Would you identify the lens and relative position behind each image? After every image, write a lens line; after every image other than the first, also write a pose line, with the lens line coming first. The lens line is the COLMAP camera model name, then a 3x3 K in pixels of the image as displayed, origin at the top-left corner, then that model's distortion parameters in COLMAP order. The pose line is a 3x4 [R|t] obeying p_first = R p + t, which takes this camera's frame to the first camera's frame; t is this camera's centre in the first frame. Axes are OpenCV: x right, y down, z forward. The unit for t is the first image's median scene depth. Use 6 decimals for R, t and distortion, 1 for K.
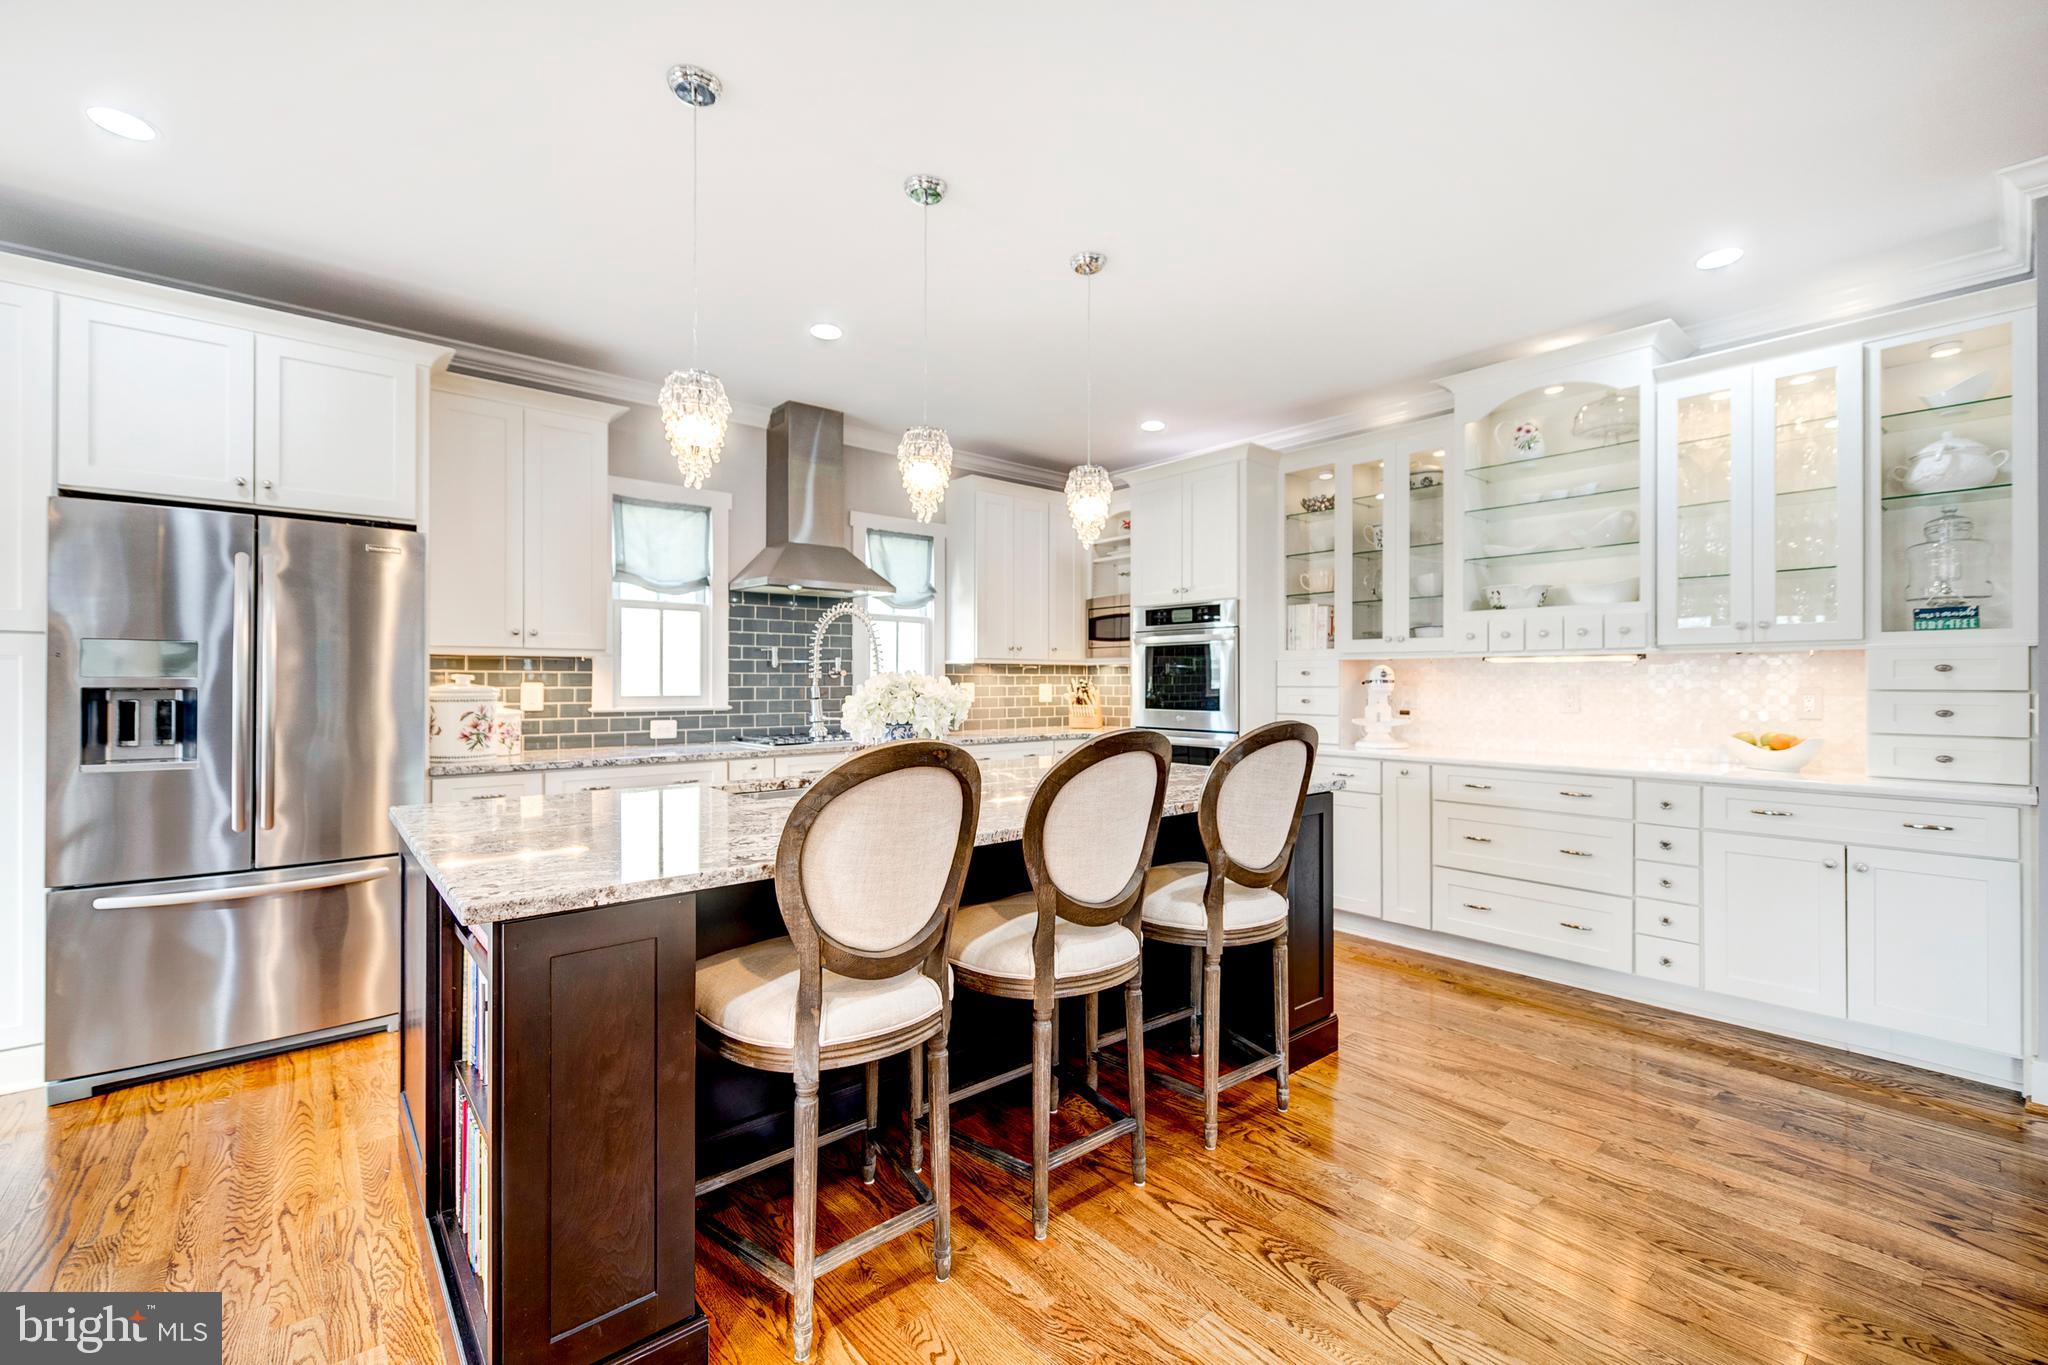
lens RADIAL K [[862.7, 0, 1017.7], [0, 862.7, 676.8], [0, 0, 1]] dist [0.001764, -0.002258]
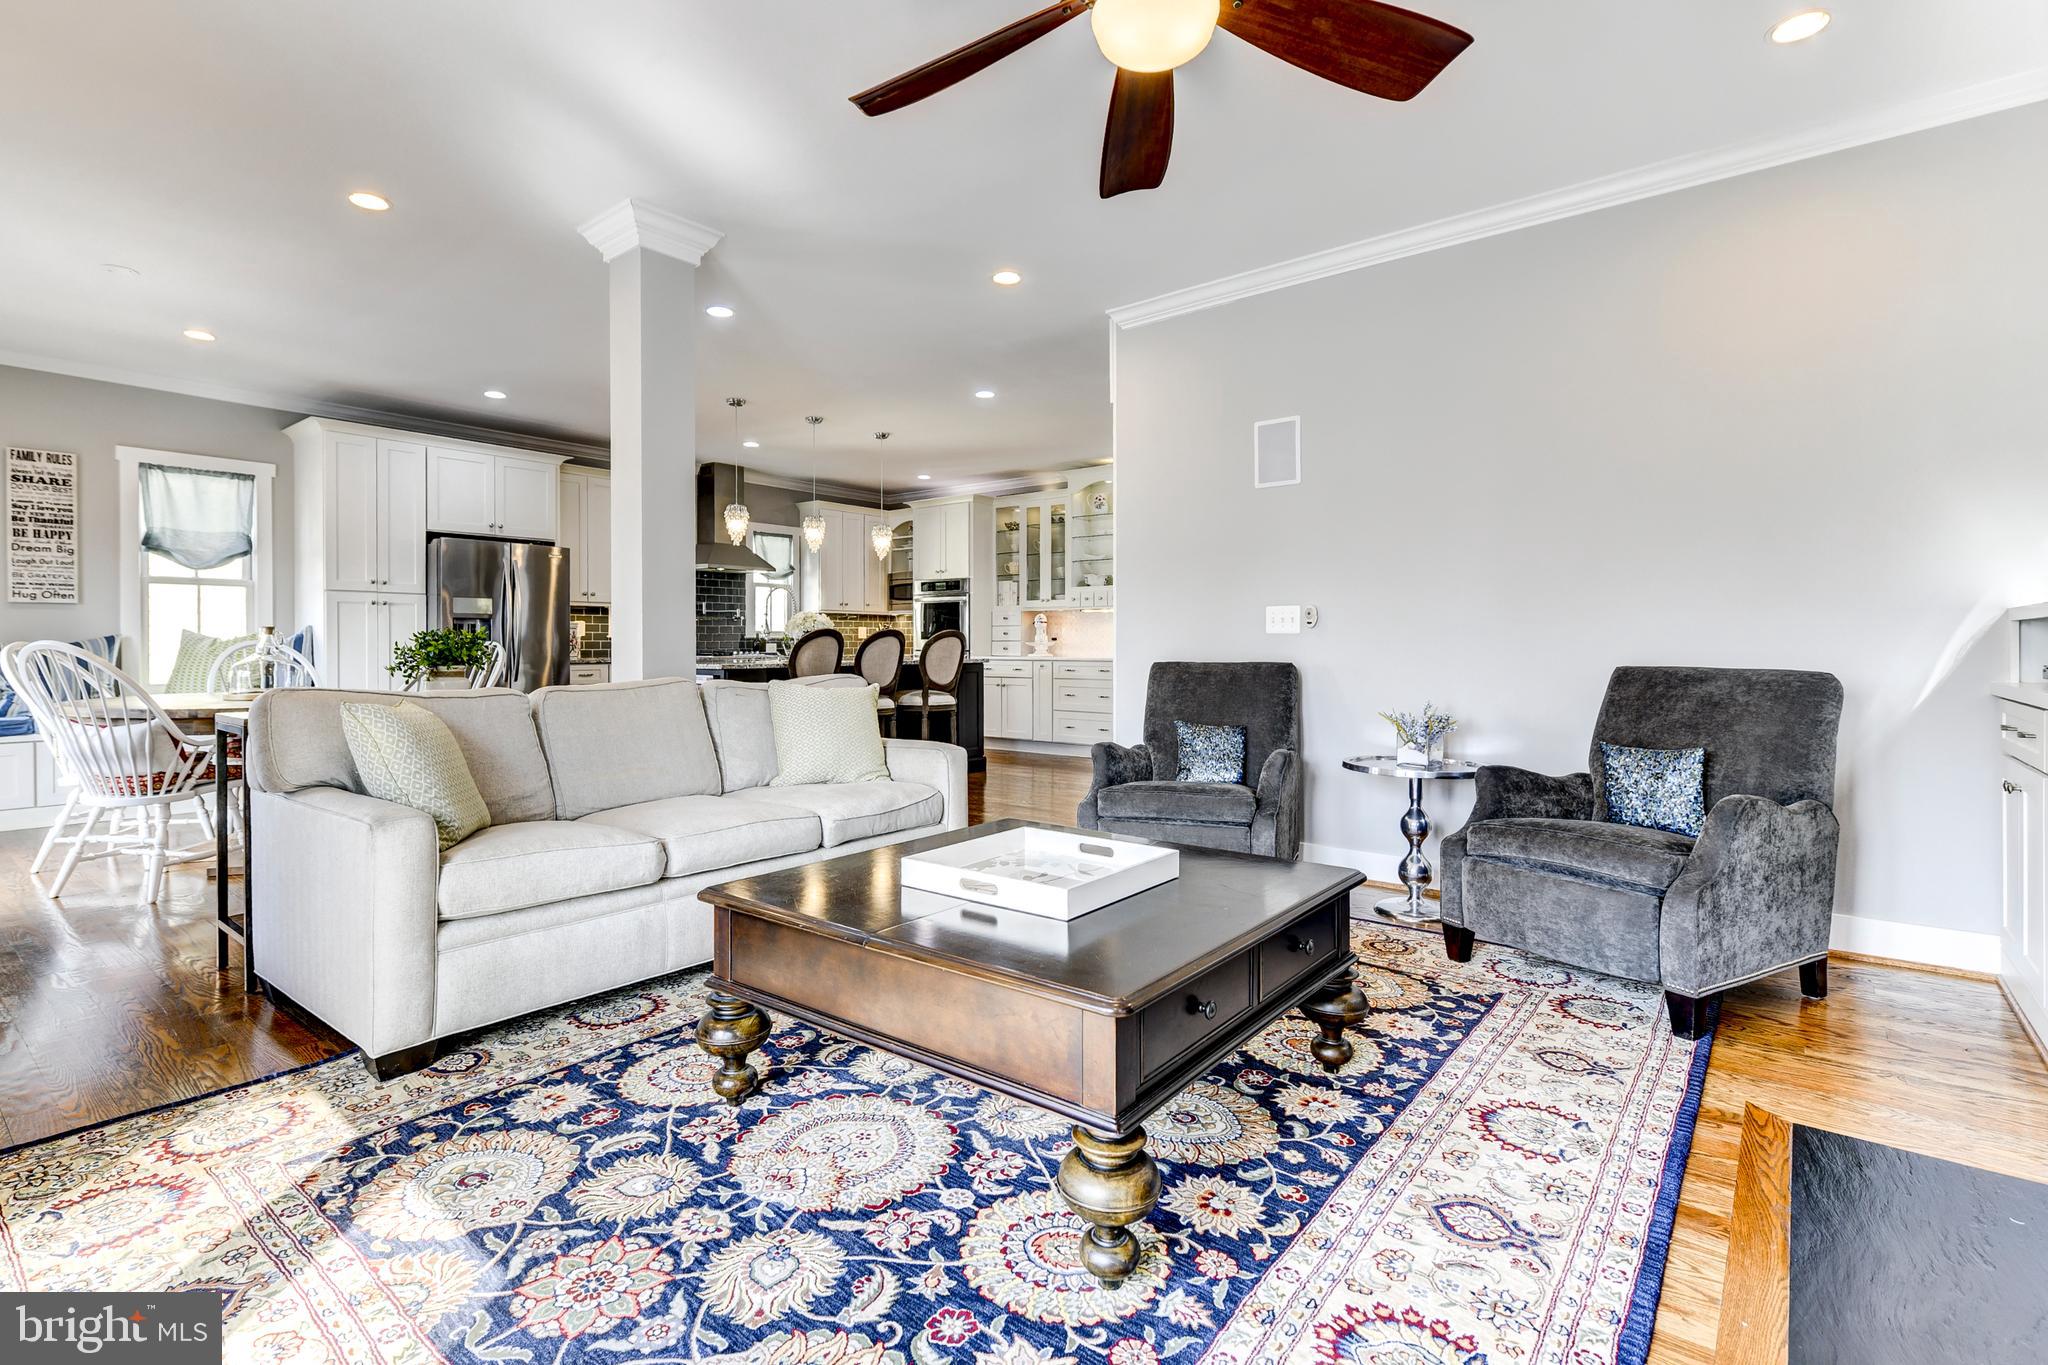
lens RADIAL K [[975.1, 0, 1017.8], [0, 975.1, 649.9], [0, 0, 1]] dist [-0.003199, -0.001672]
pose [[0.981704, -0.003653, 0.190380, -0.050051], [0.001816, 0.999950, 0.009821, 0.057666], [-0.190407, -0.009295, 0.981661, -1.403057]]
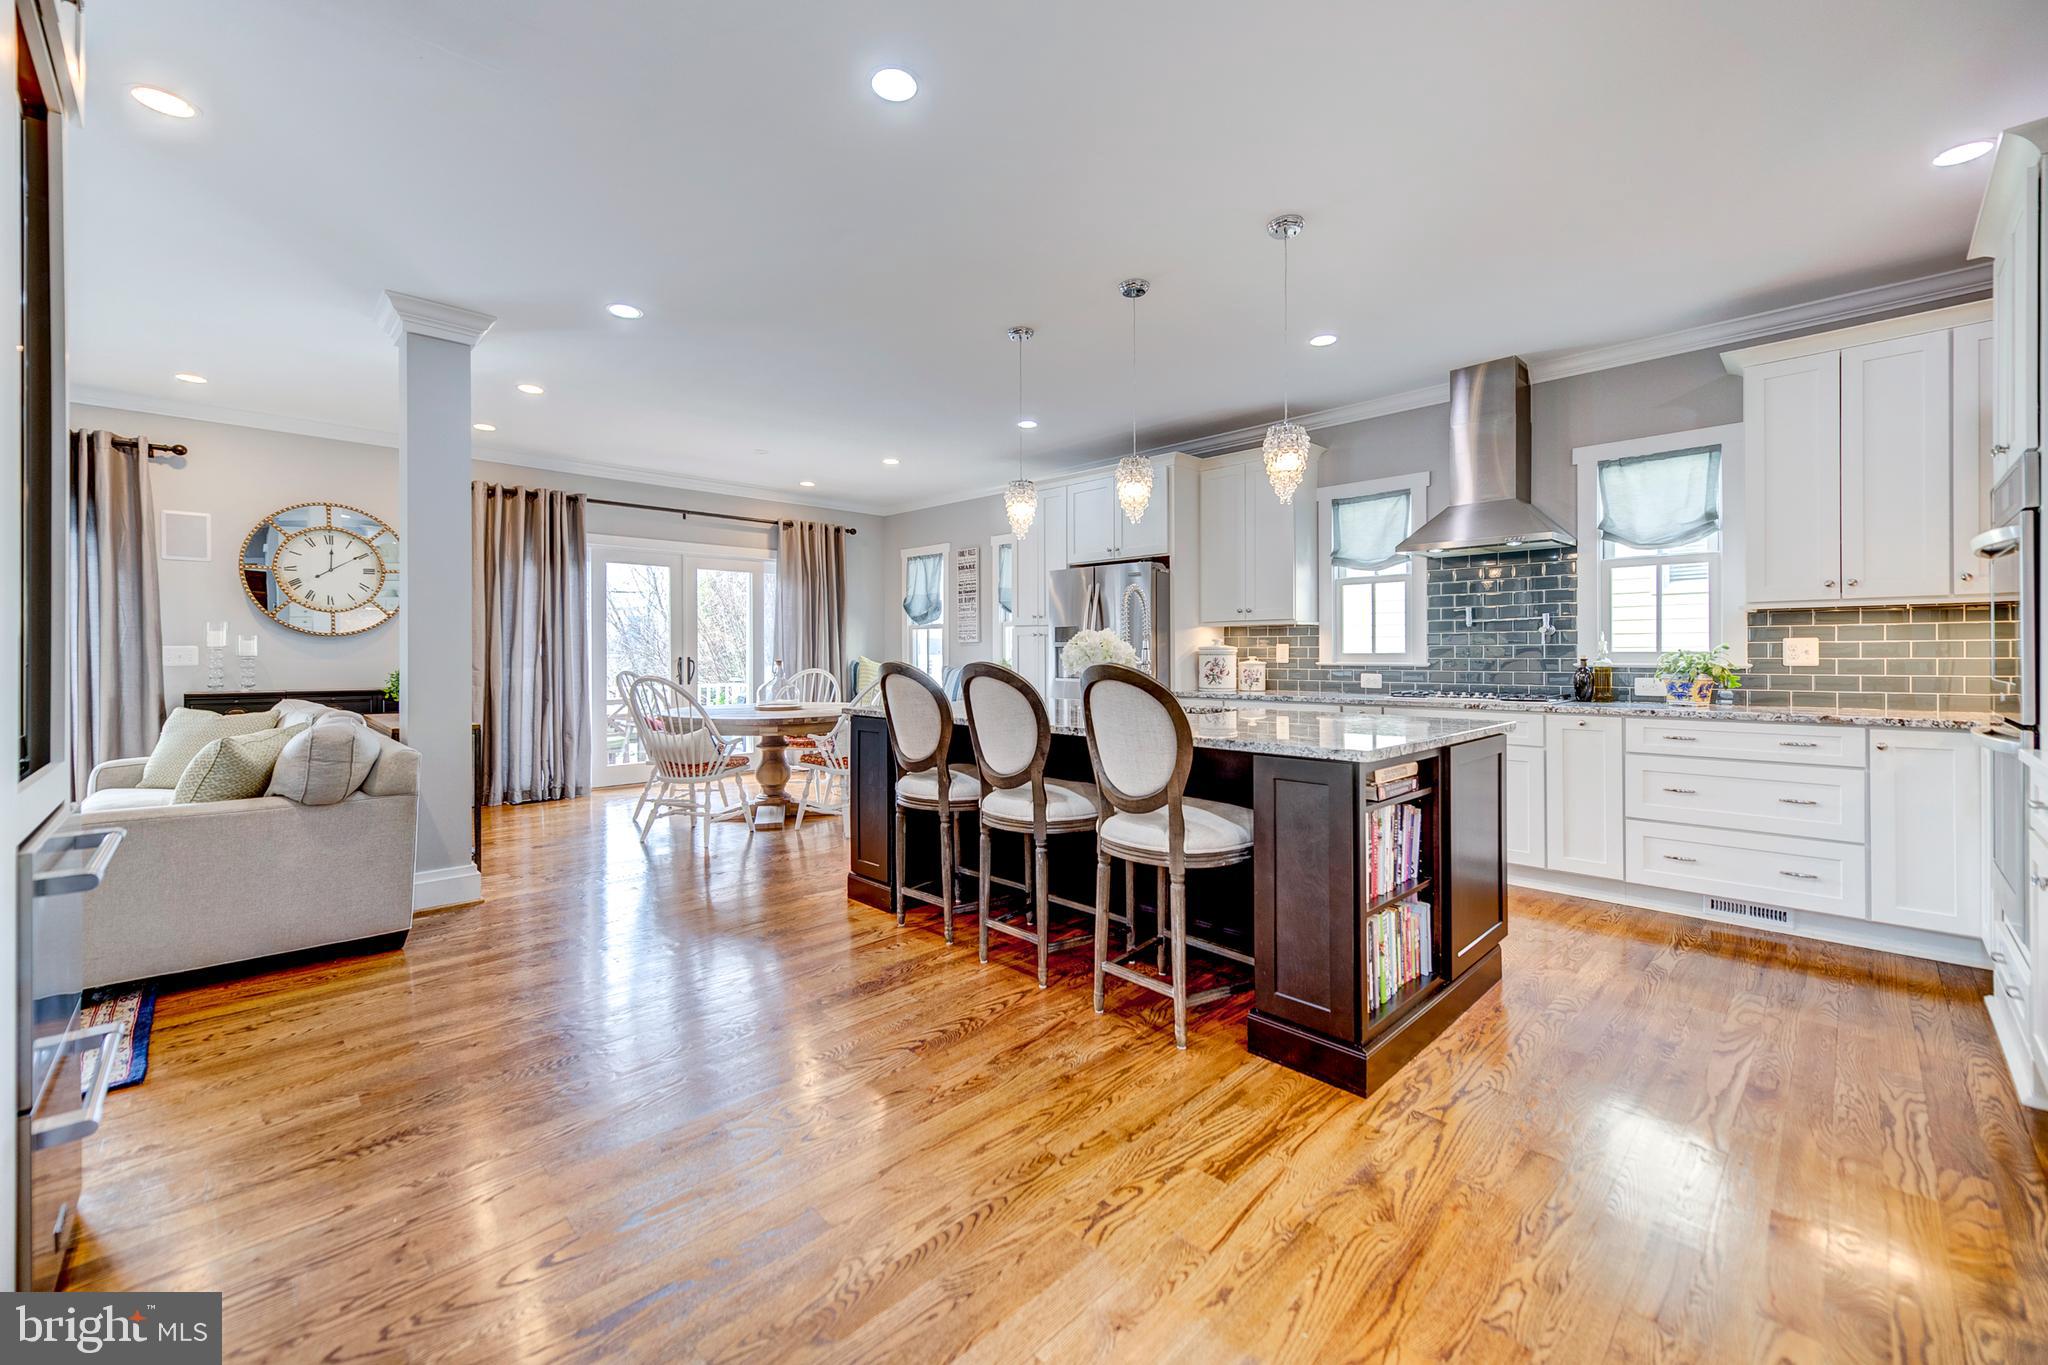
lens RADIAL K [[812.0, 0, 1012.7], [0, 812.0, 638.8], [0, 0, 1]] dist [0.004612, -0.001753]
pose [[0.062748, -0.019581, -0.997837, 0.906904], [0.009374, 0.999775, -0.019030, 0.023879], [0.997985, -0.008160, 0.062918, 0.531563]]
